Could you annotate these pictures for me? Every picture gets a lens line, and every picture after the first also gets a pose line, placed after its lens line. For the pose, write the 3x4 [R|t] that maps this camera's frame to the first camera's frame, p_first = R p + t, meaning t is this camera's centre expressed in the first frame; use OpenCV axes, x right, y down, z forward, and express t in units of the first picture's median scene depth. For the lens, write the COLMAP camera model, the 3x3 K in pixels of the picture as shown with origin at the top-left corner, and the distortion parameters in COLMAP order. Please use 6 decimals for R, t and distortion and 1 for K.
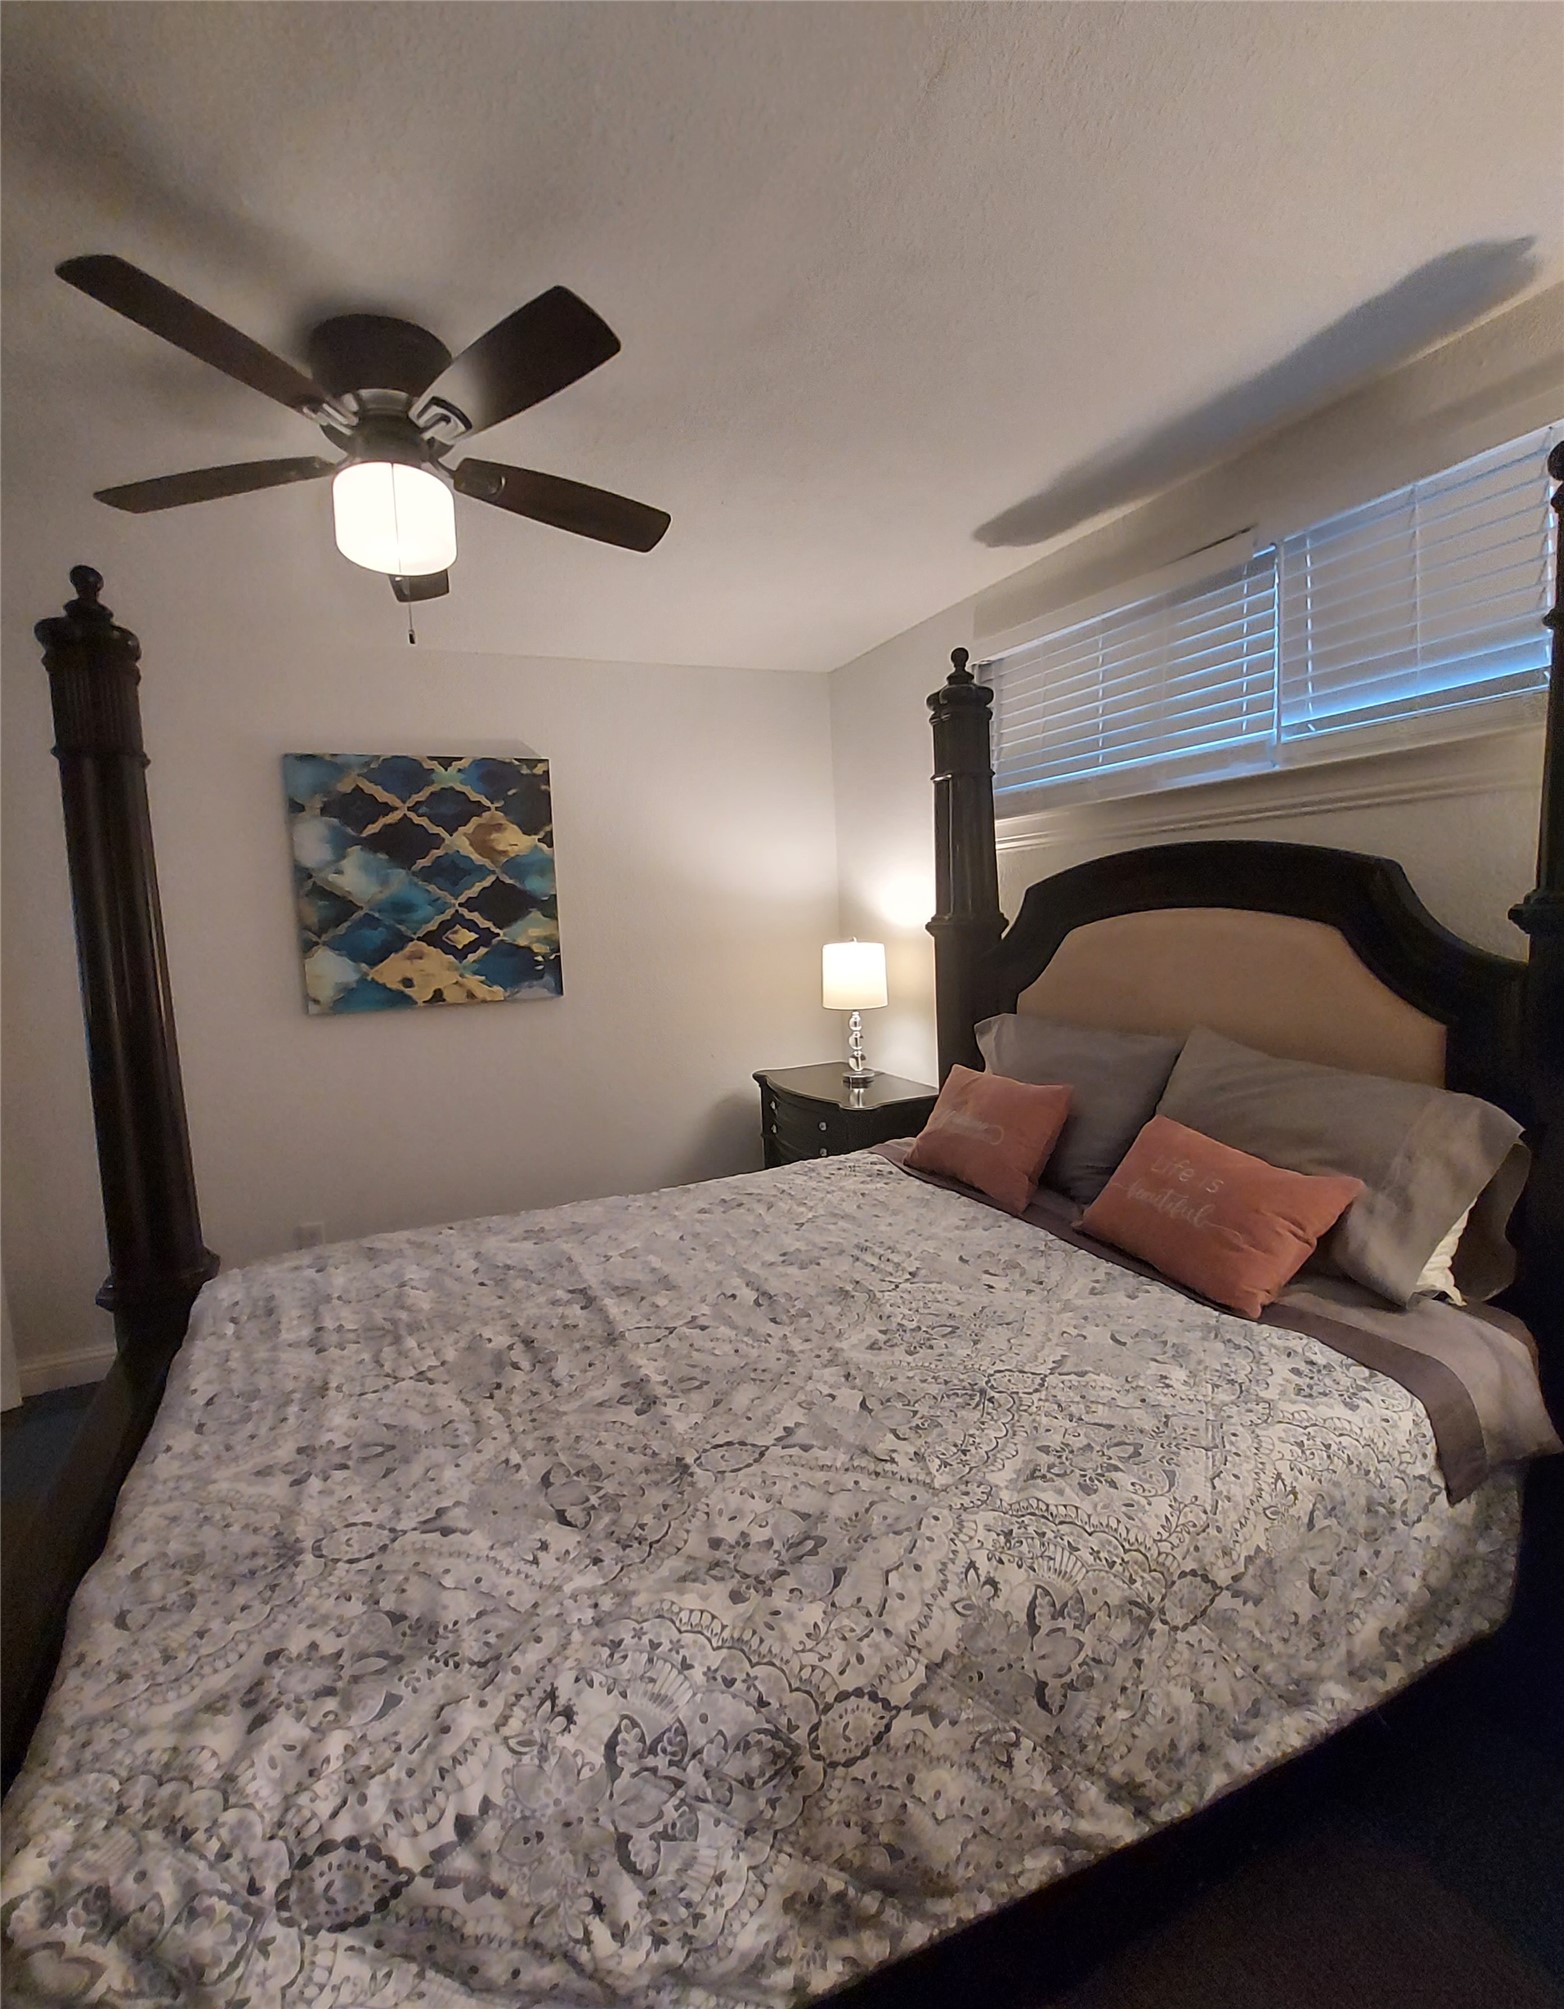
lens RADIAL K [[853.7, 0, 726.4], [0, 853.7, 1020.8], [0, 0, 1]] dist [0.002955, -0.010482]
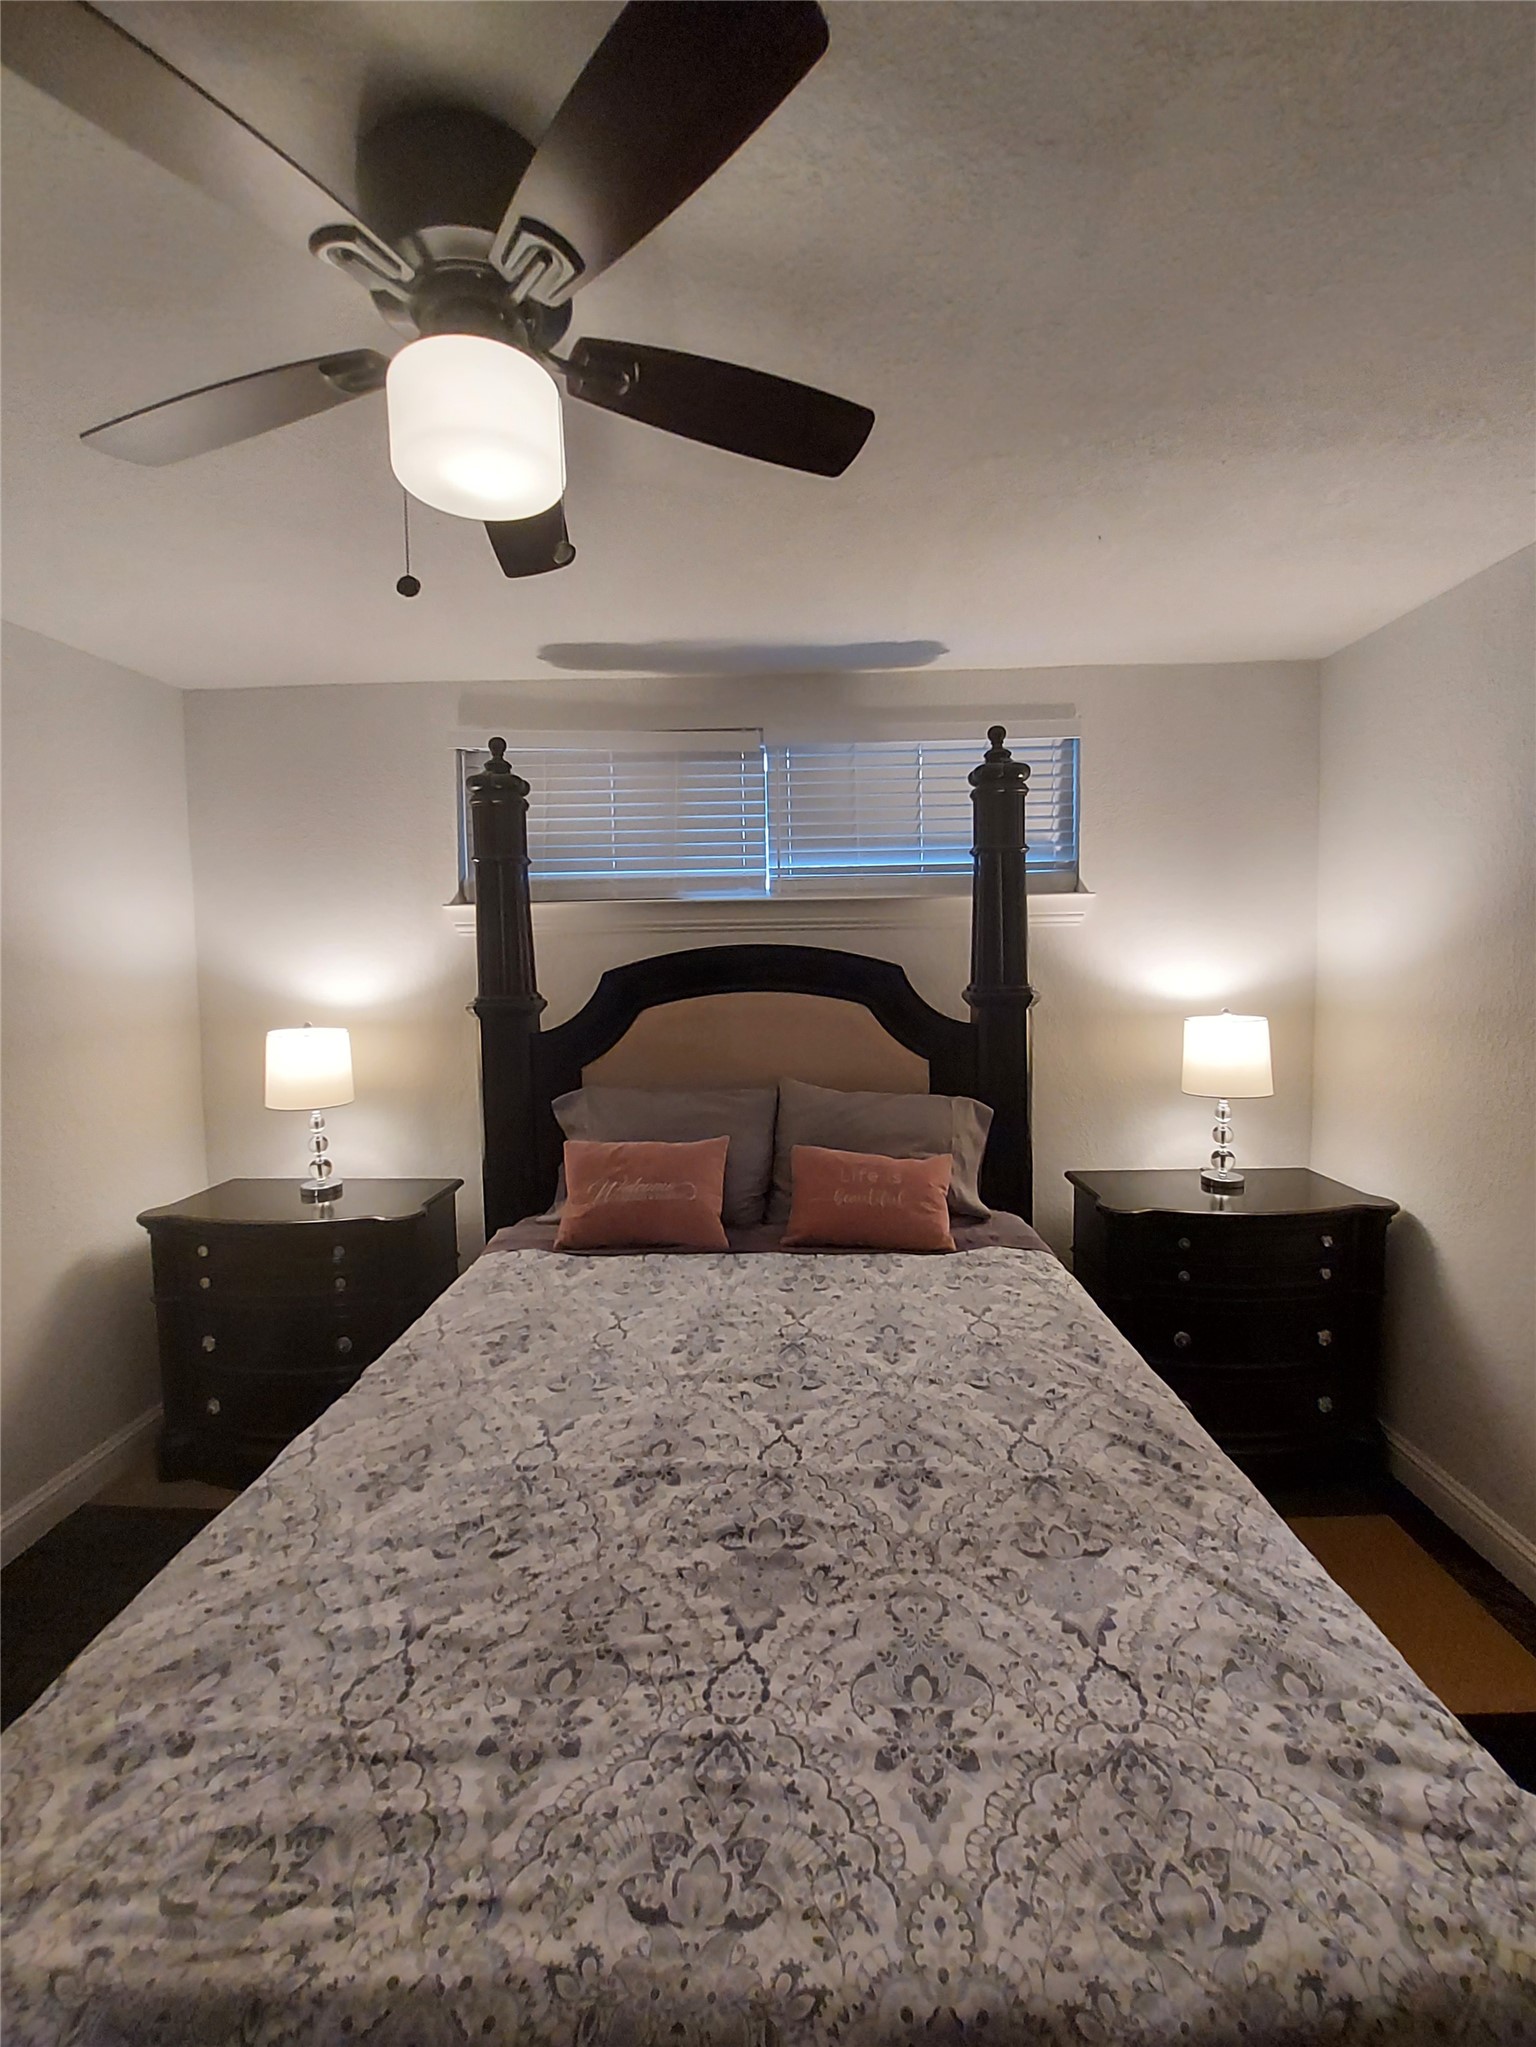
lens RADIAL K [[827.9, 0, 768.0], [0, 827.9, 1023.5], [0, 0, 1]] dist [-0.020790, 0.000599]
pose [[0.441565, -0.035767, 0.896516, -0.857166], [0.105098, 0.994388, -0.012092, -0.088084], [-0.891052, 0.099562, 0.442847, 0.549015]]
